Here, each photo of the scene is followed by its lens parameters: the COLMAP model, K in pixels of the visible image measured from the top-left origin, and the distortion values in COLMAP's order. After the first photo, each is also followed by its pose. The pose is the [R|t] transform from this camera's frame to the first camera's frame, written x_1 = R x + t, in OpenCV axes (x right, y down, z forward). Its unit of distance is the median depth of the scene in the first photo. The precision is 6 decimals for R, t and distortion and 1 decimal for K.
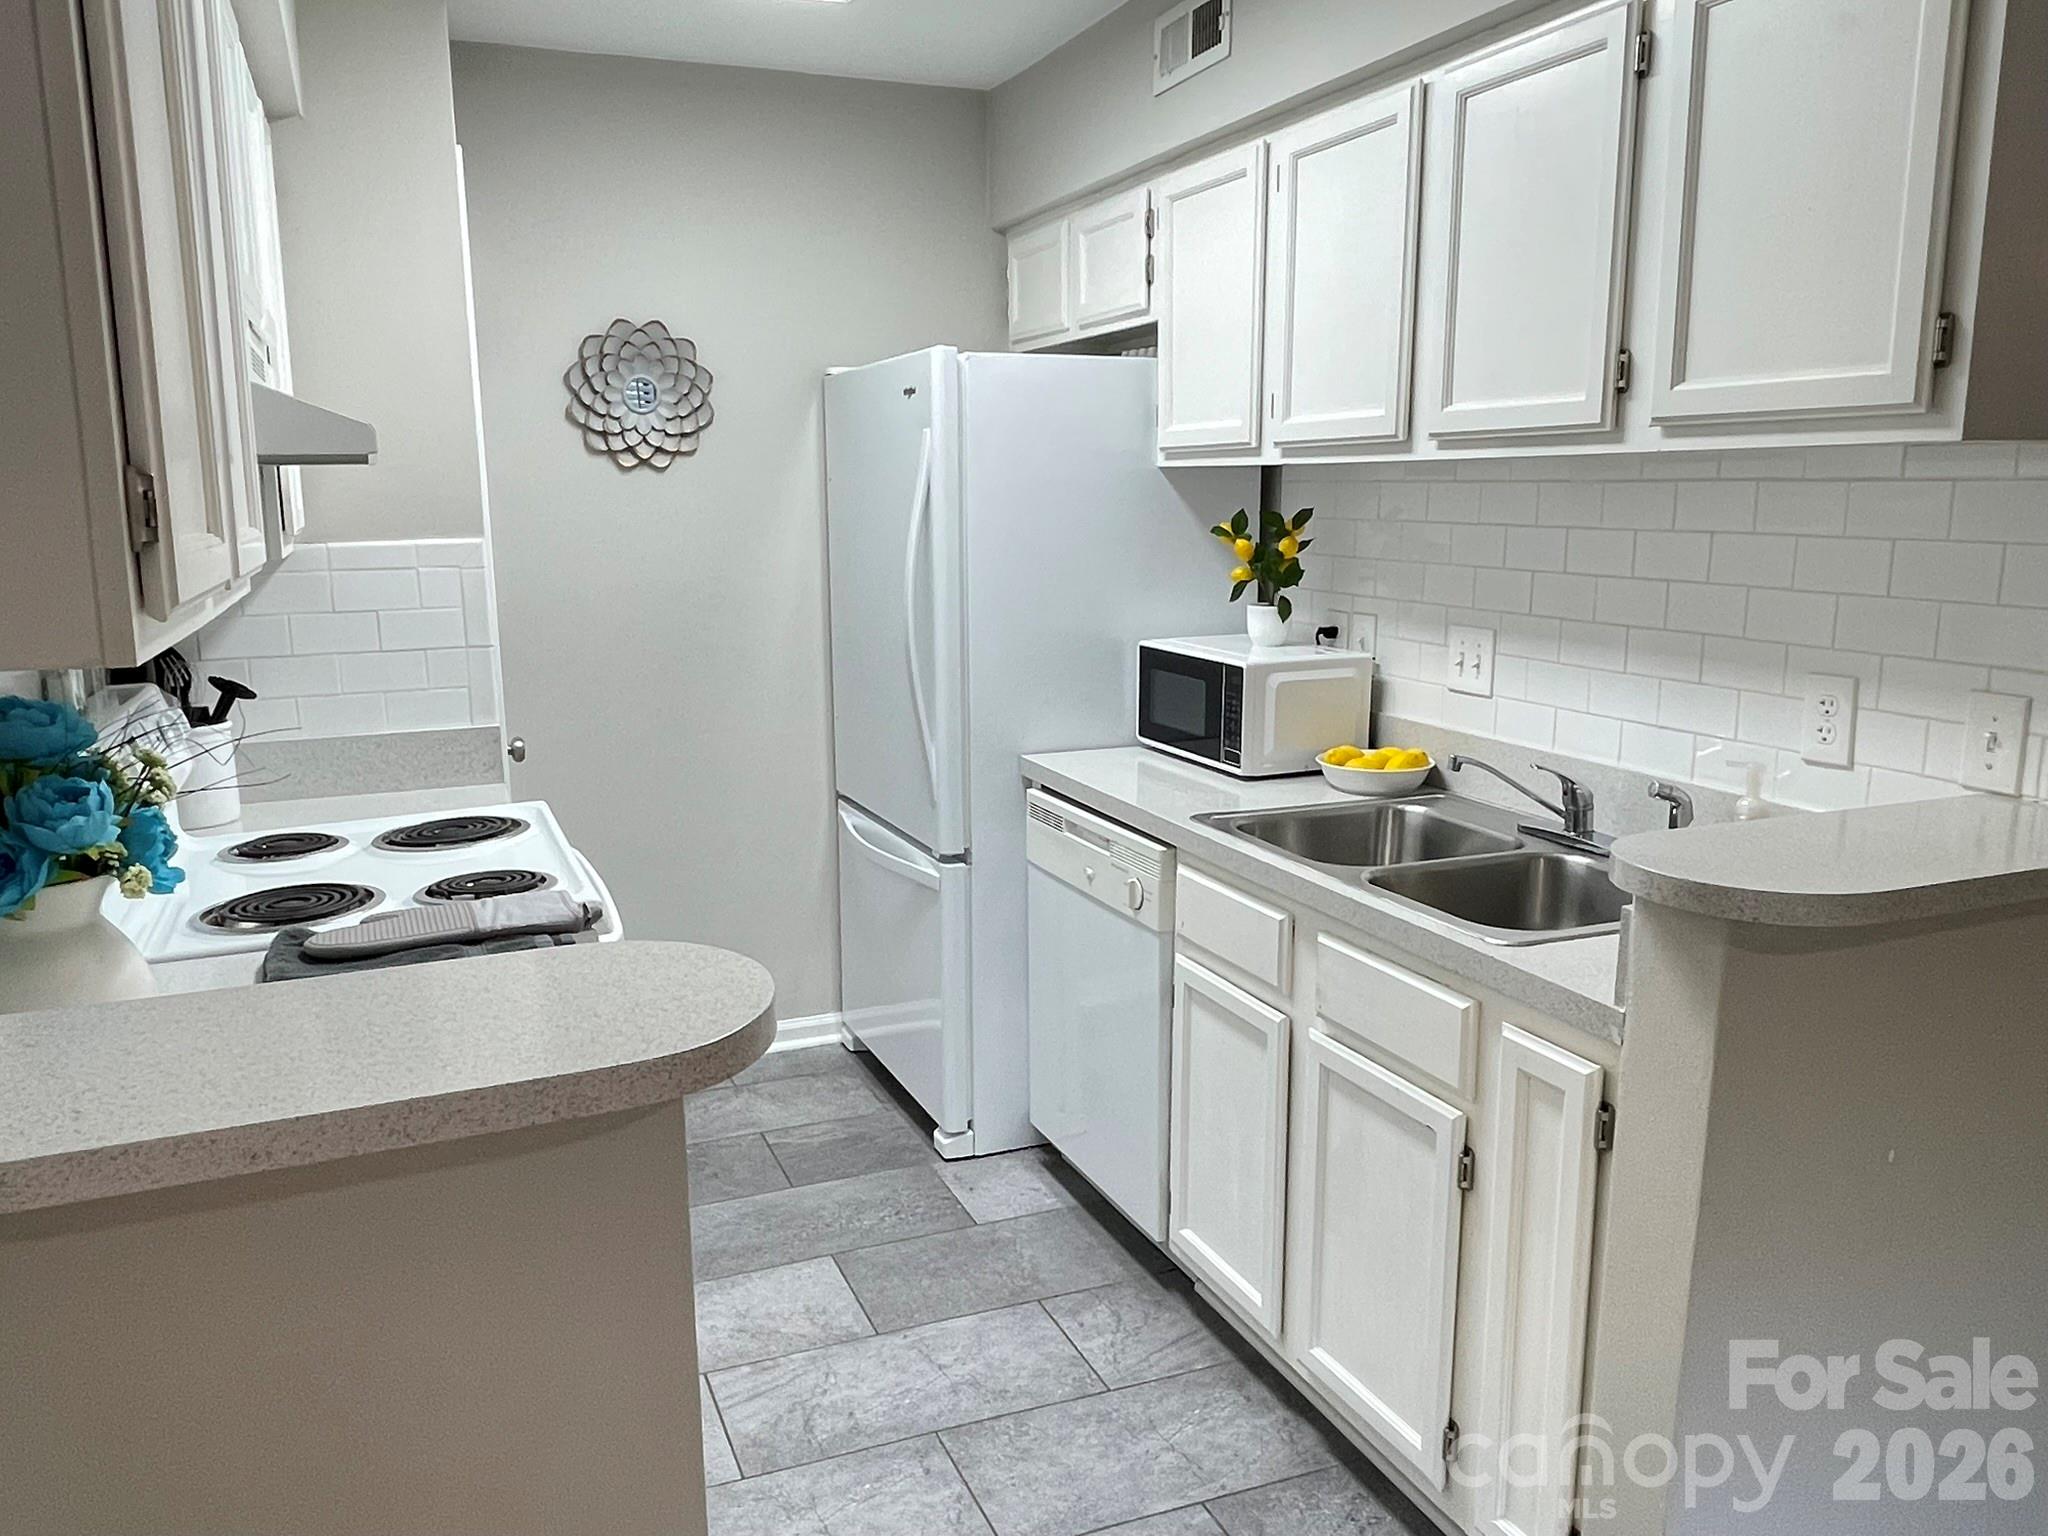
lens RADIAL K [[1537.5, 0, 1029.4], [0, 1537.5, 751.9], [0, 0, 1]] dist [0.041585, -0.005976]
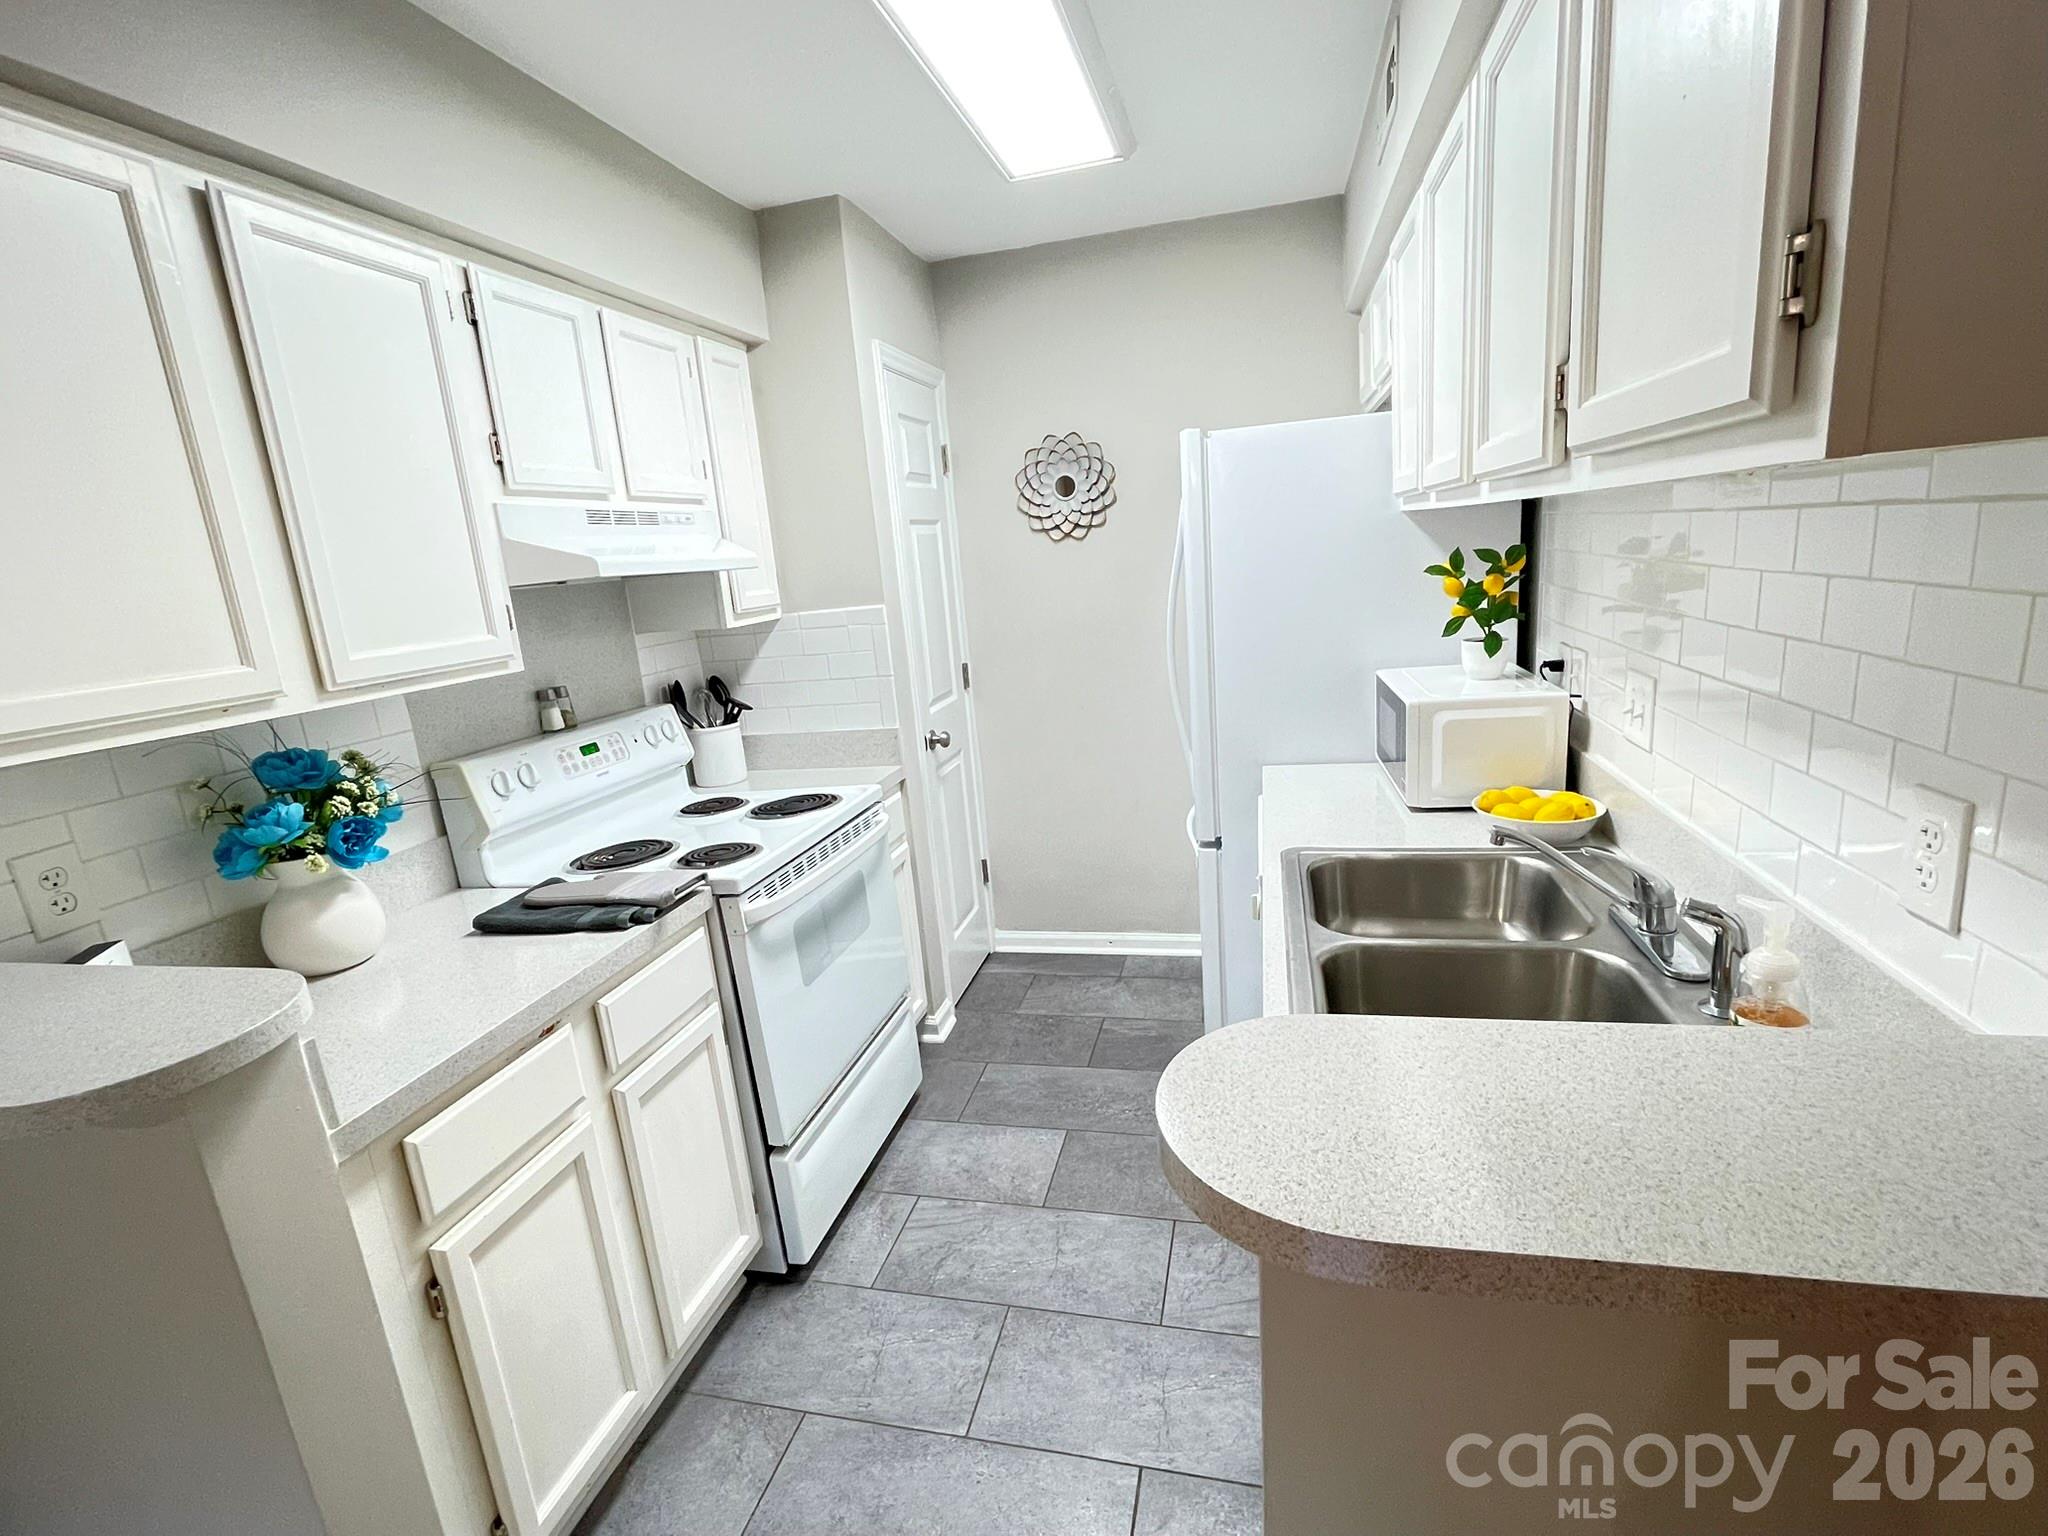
lens RADIAL K [[973.7, 0, 1041.6], [0, 973.7, 760.3], [0, 0, 1]] dist [-0.001746, -0.000046]
pose [[0.802740, 0.067361, -0.592512, 0.318846], [-0.023622, 0.996412, 0.081276, -0.062578], [0.595861, -0.051247, 0.801451, 0.302320]]
